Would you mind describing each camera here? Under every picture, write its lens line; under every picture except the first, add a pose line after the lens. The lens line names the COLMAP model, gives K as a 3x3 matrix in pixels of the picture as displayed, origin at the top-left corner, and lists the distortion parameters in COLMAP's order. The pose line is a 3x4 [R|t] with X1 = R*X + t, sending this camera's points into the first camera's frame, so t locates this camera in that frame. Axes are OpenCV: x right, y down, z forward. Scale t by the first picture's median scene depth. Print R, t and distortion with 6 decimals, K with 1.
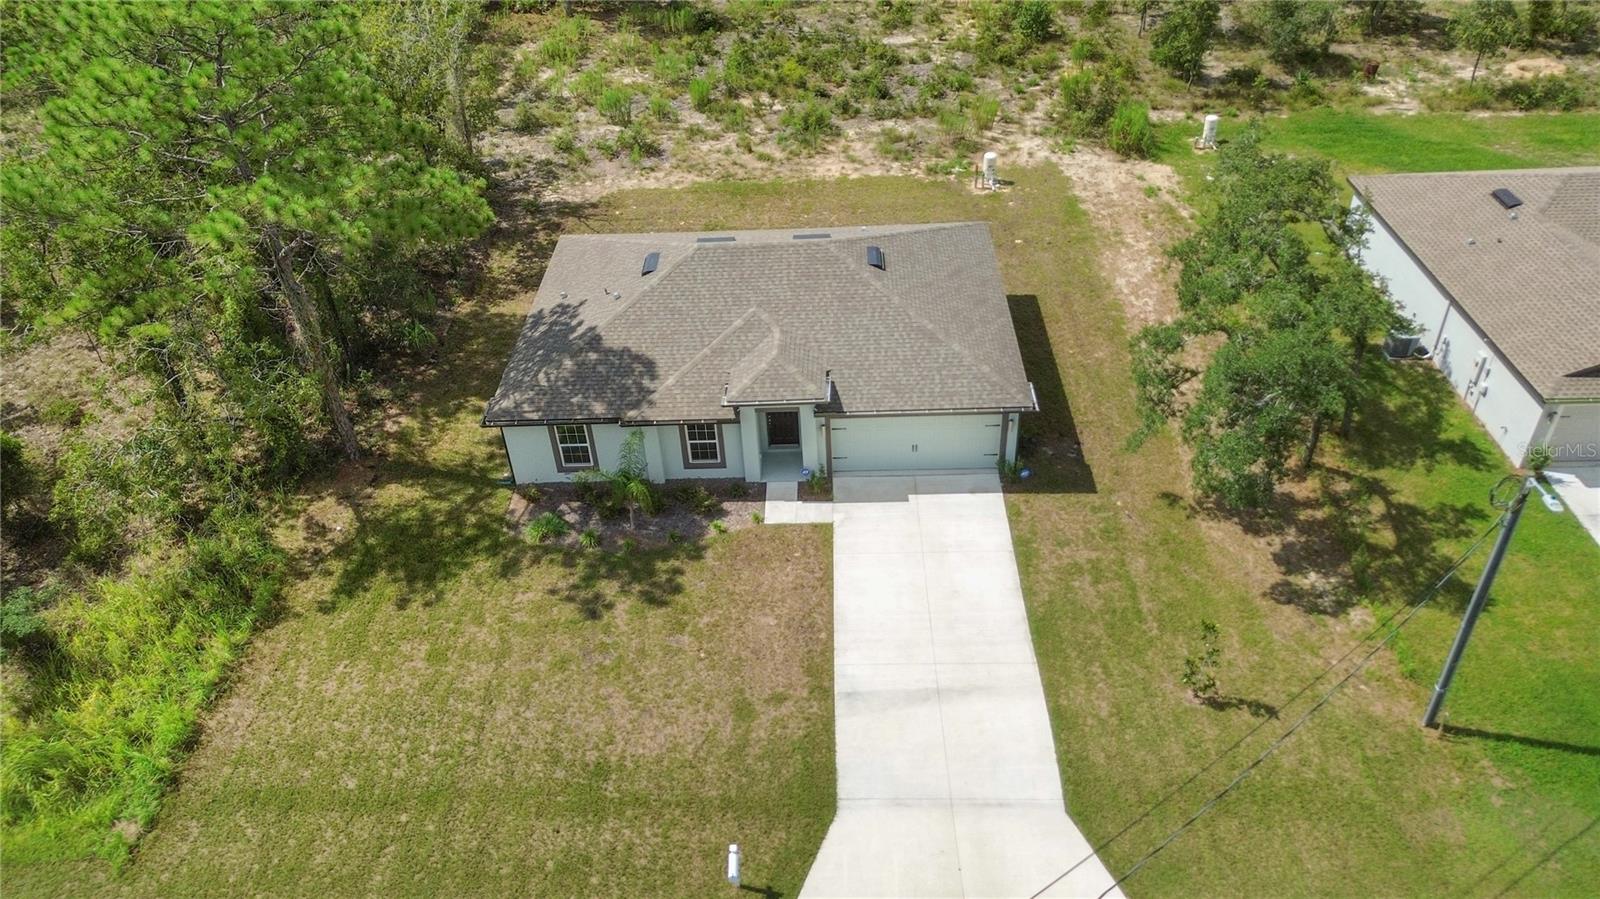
lens RADIAL K [[1160.2, 0, 785.7], [0, 1160.2, 427.4], [0, 0, 1]] dist [0.058060, -0.046817]
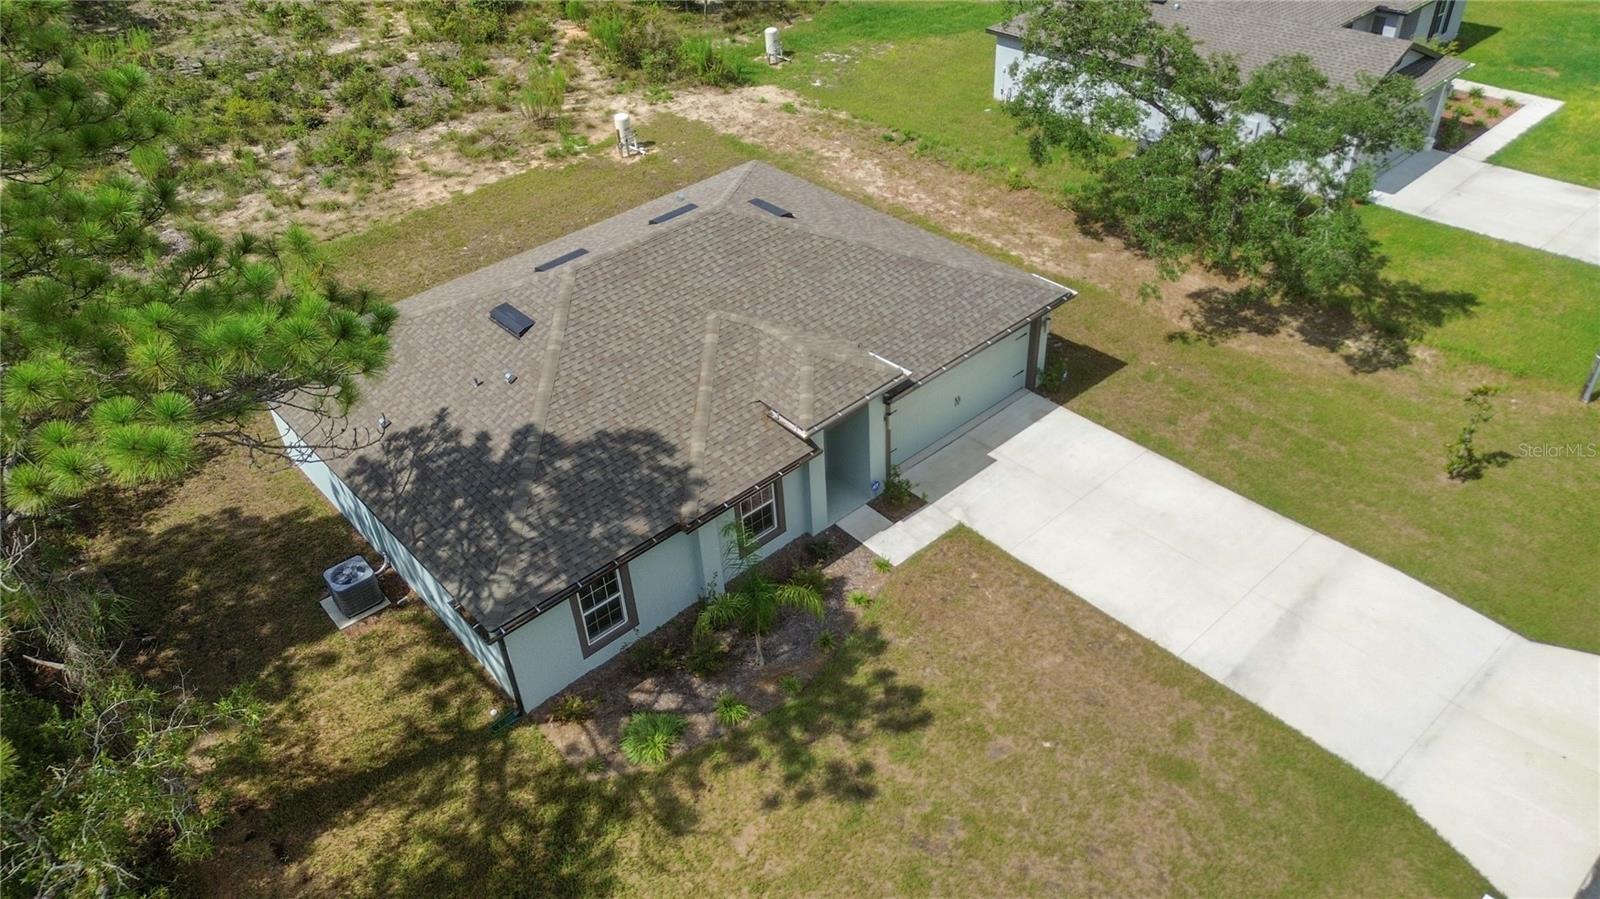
lens RADIAL K [[1160.2, 0, 806.1], [0, 1160.2, 434.1], [0, 0, 1]] dist [0.058060, -0.046817]
pose [[0.728024, -0.399994, 0.556764, -0.421576], [0.417049, 0.902984, 0.103395, -0.087961], [-0.544106, 0.156923, 0.824211, 0.408492]]
